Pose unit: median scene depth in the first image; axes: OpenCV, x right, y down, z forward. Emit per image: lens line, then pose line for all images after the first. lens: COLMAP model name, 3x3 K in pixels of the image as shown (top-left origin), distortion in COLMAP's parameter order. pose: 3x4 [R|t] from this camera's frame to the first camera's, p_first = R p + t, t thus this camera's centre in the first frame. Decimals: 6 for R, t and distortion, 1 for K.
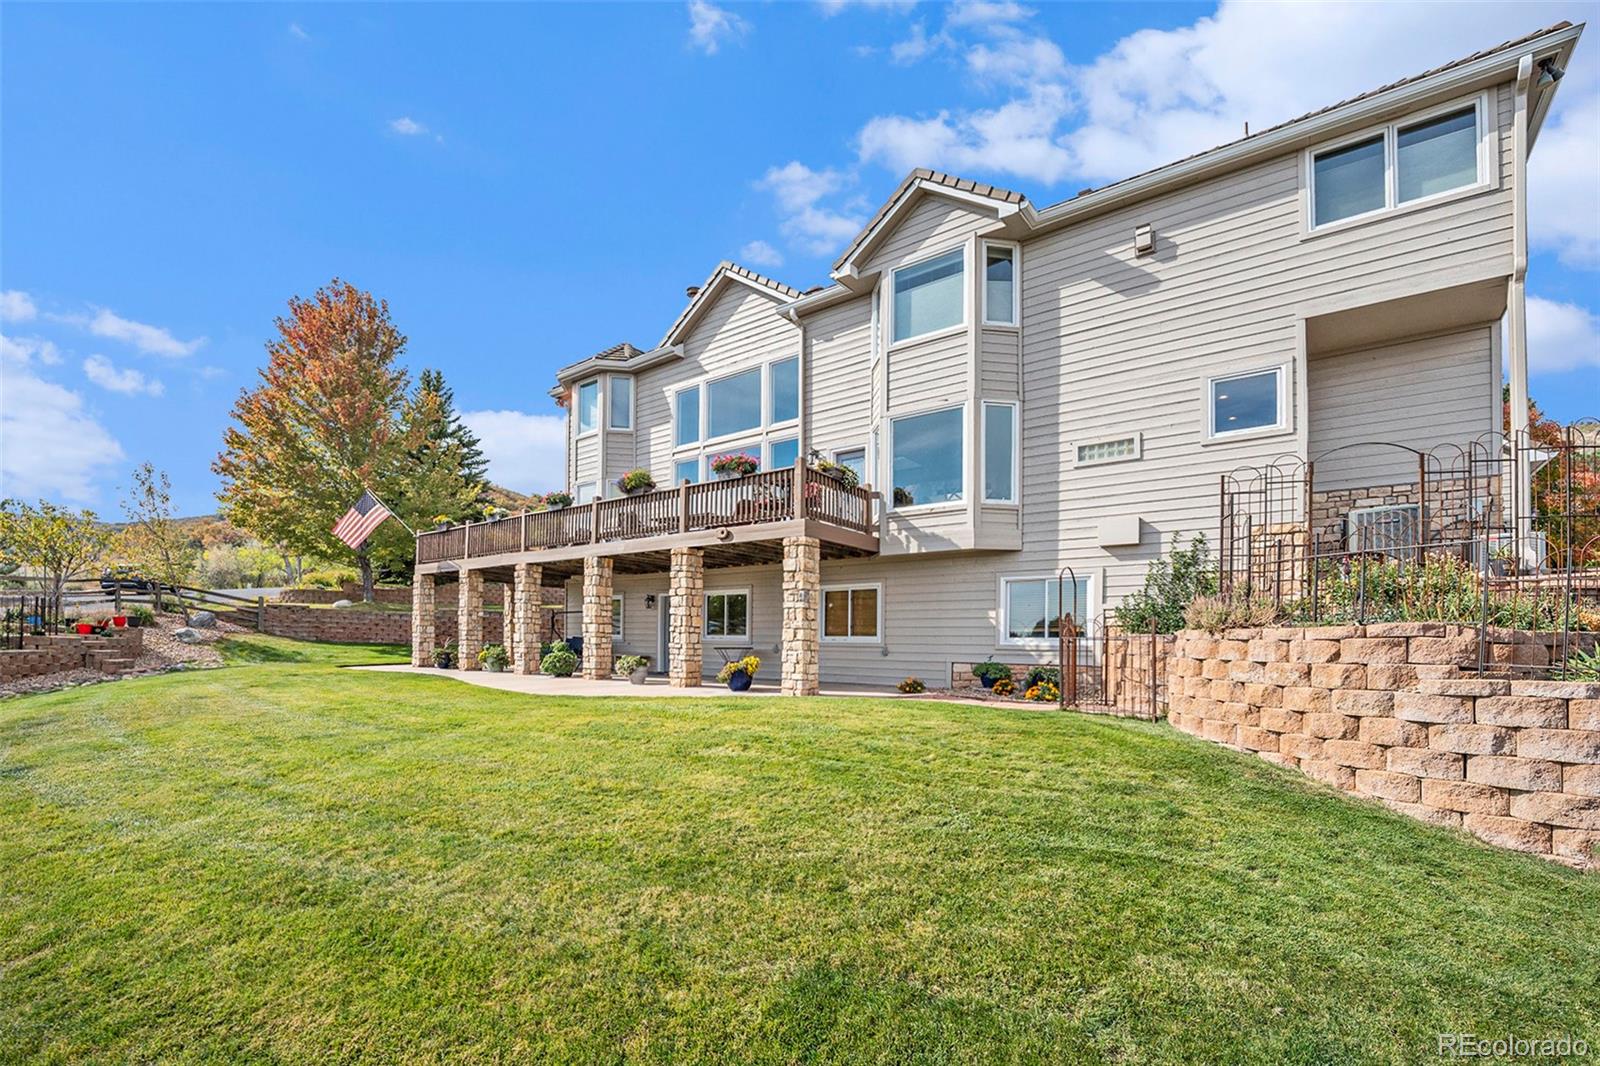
lens RADIAL K [[653.9, 0, 801.2], [0, 653.9, 581.6], [0, 0, 1]] dist [-0.014223, 0.000562]
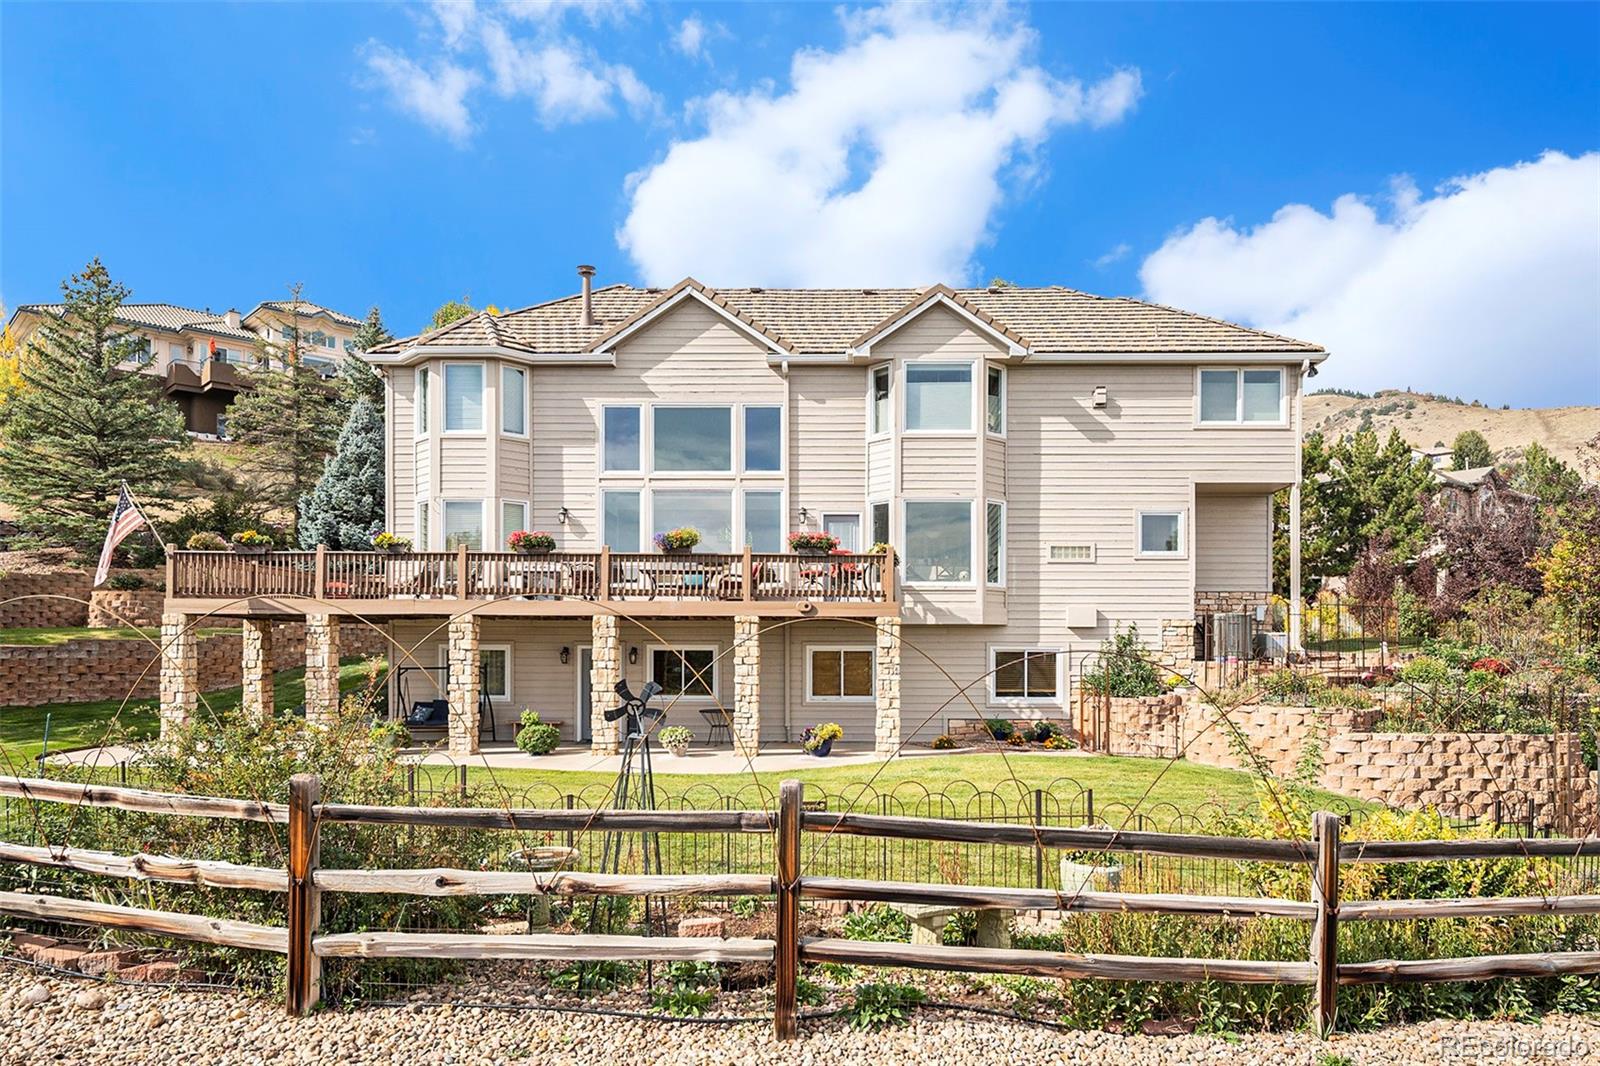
lens RADIAL K [[1057.4, 0, 799.4], [0, 1057.4, 533.4], [0, 0, 1]] dist [0.039517, 0.000032]
pose [[0.811128, 0.054659, 0.582309, -1.126670], [-0.046243, 0.998500, -0.029311, -0.141370], [-0.583038, -0.003153, 0.812439, -0.379193]]
